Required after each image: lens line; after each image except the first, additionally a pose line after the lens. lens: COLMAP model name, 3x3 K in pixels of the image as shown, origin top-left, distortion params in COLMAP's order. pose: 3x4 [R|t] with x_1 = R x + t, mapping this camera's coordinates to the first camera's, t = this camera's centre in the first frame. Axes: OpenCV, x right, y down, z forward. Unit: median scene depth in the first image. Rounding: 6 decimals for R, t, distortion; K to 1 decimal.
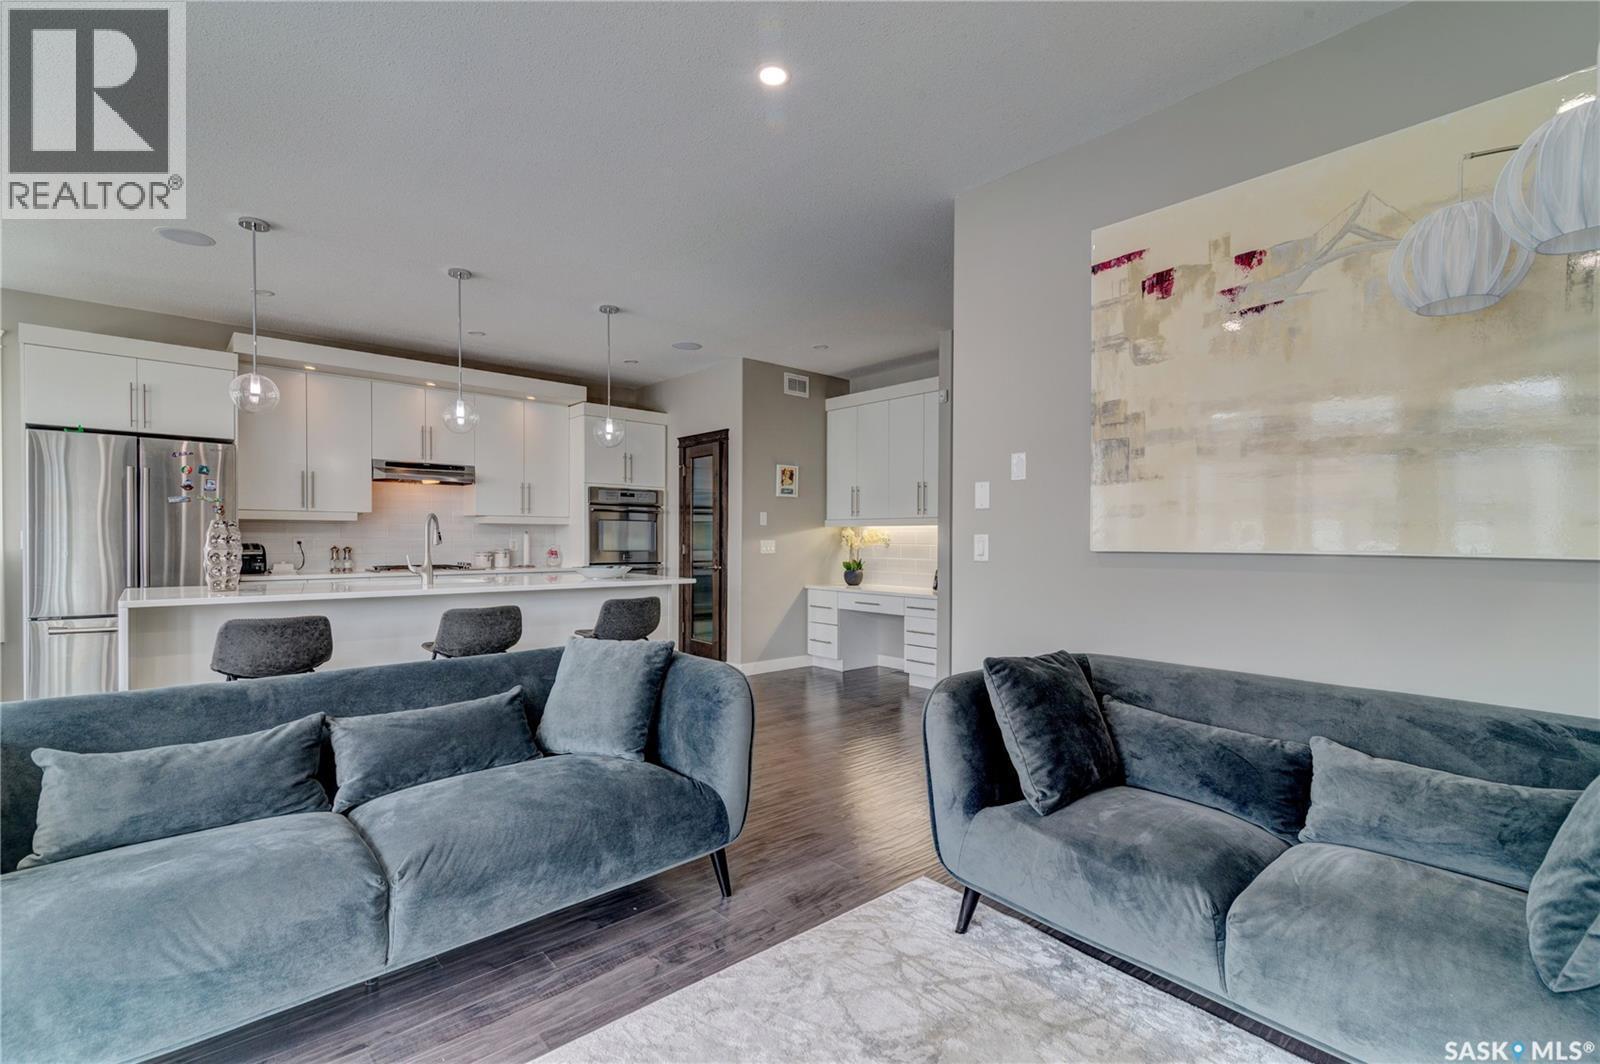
lens RADIAL K [[720.3, 0, 802.5], [0, 720.3, 543.7], [0, 0, 1]] dist [0.020856, -0.000339]
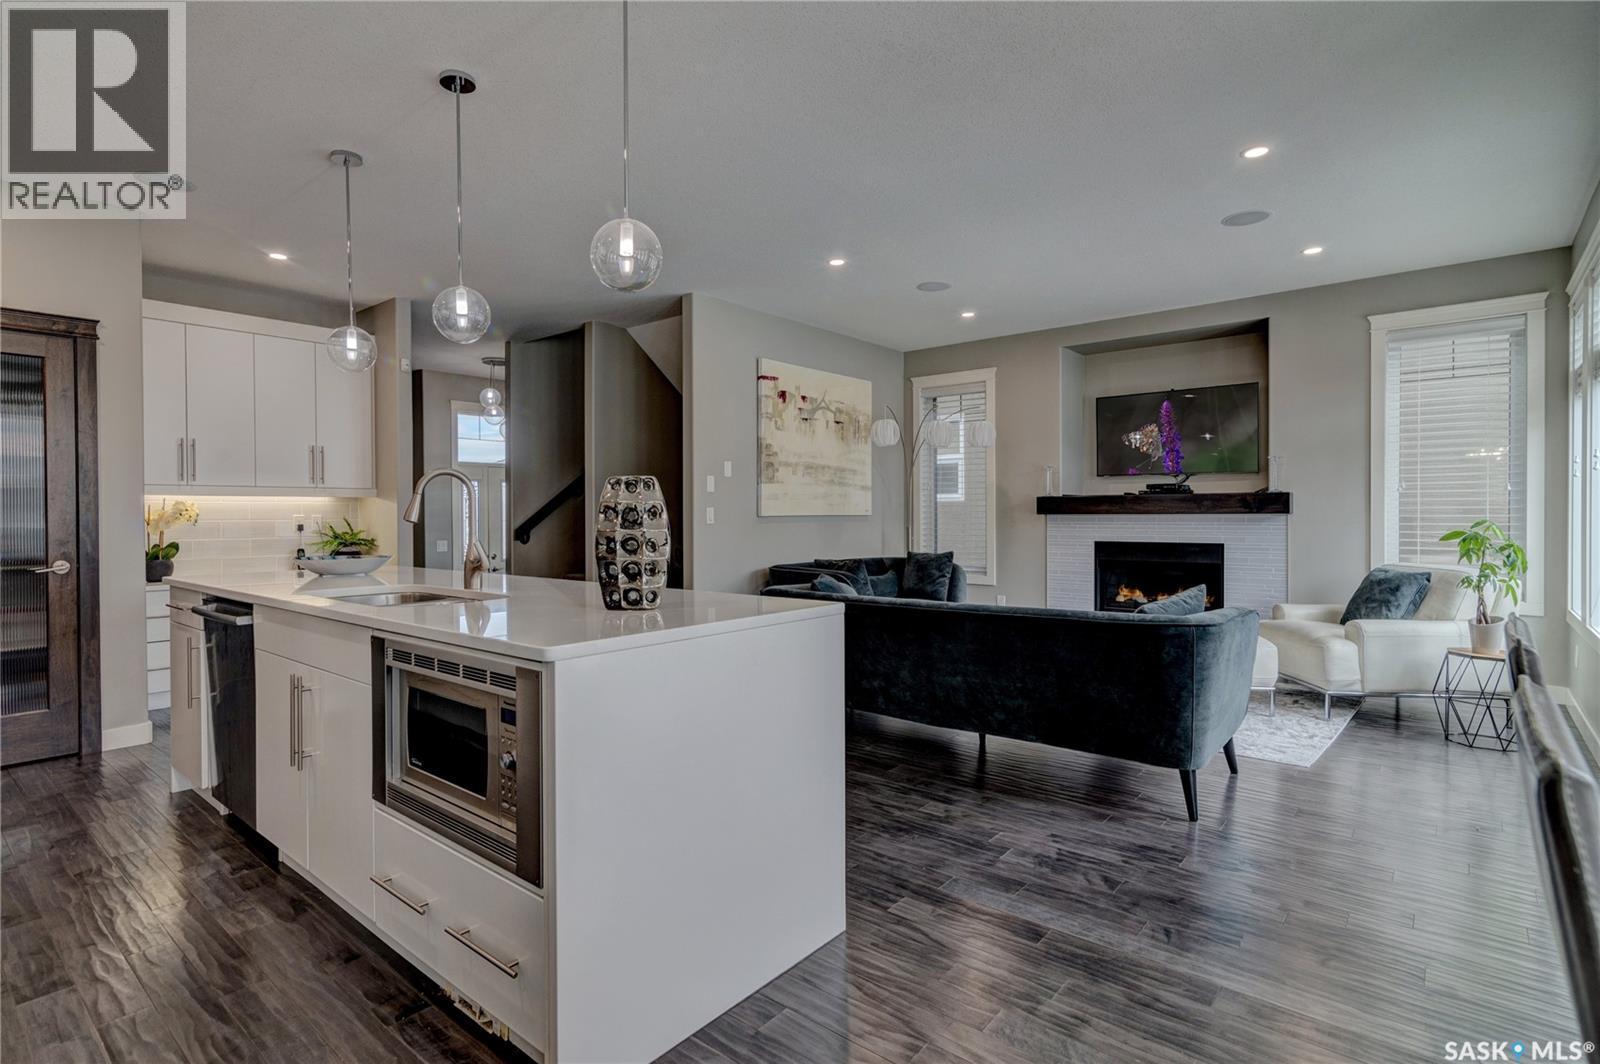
lens RADIAL K [[797.1, 0, 767.0], [0, 797.1, 522.7], [0, 0, 1]] dist [-0.000148, -0.000311]
pose [[-0.110595, -0.011788, 0.993796, -1.566868], [0.012517, 0.999834, 0.013252, -0.000536], [-0.993787, 0.013905, -0.110429, 1.066358]]
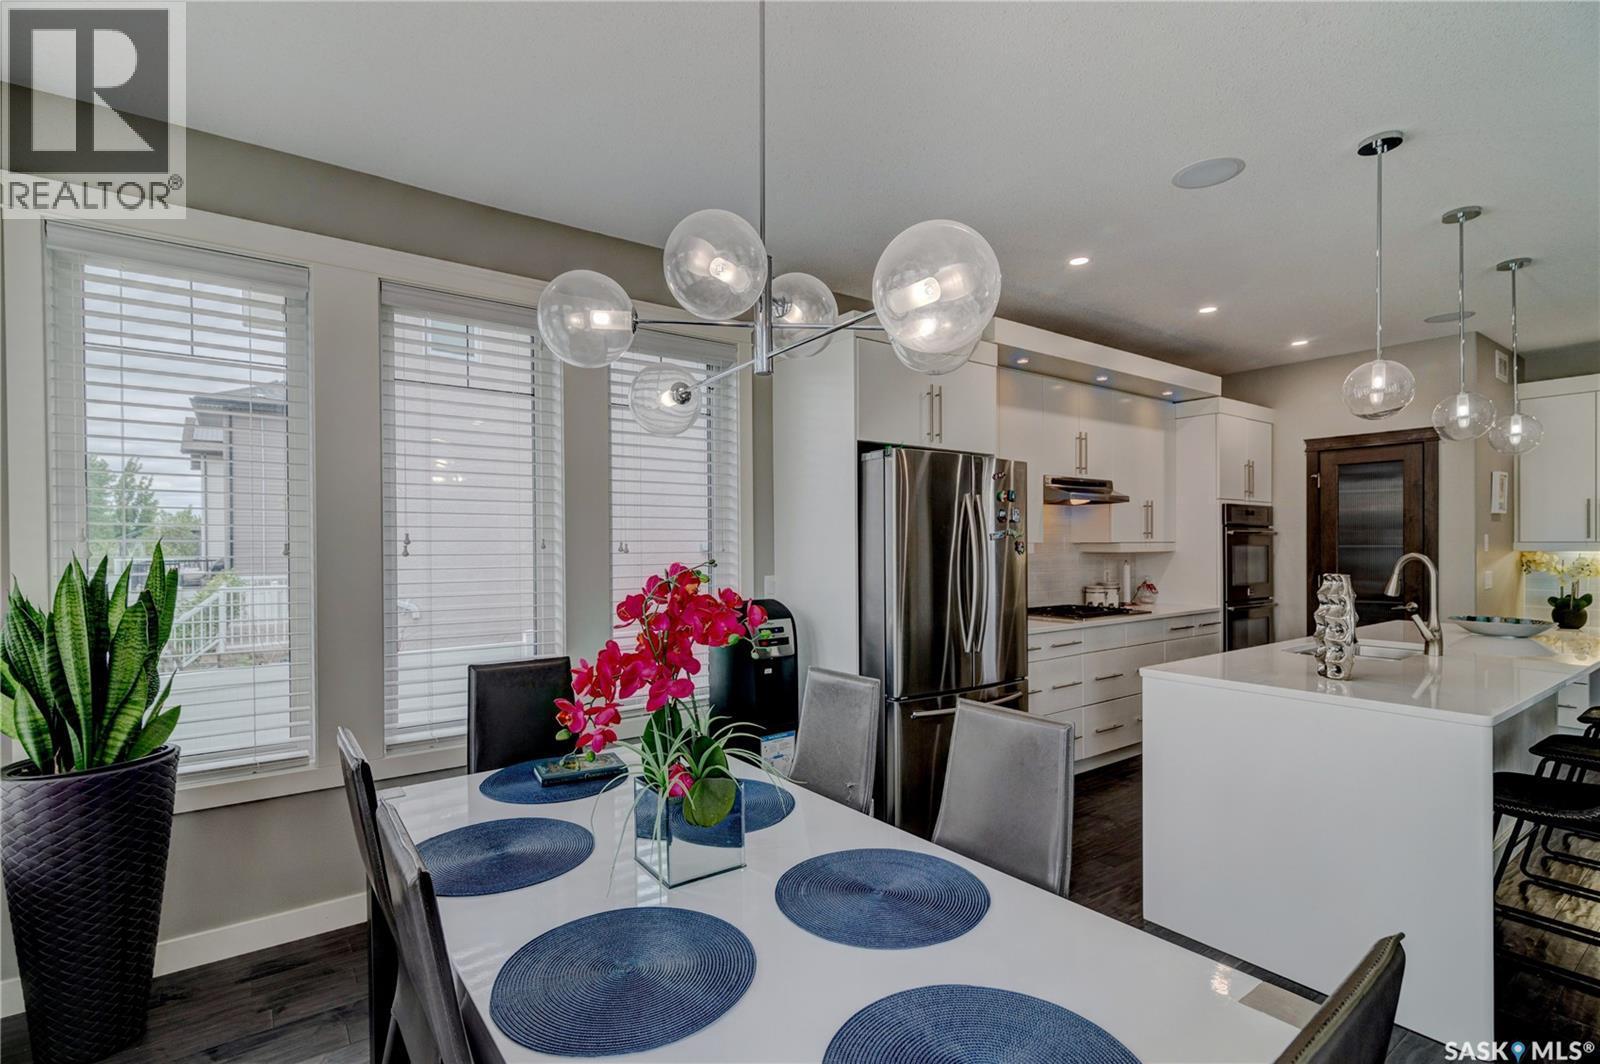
lens RADIAL K [[715.1, 0, 802.8], [0, 715.1, 544.8], [0, 0, 1]] dist [-0.000744, -0.000418]
pose [[0.991394, -0.005537, -0.130792, -1.342091], [0.005638, 0.999984, 0.000407, -0.072469], [0.130788, -0.001141, 0.991410, 0.297264]]
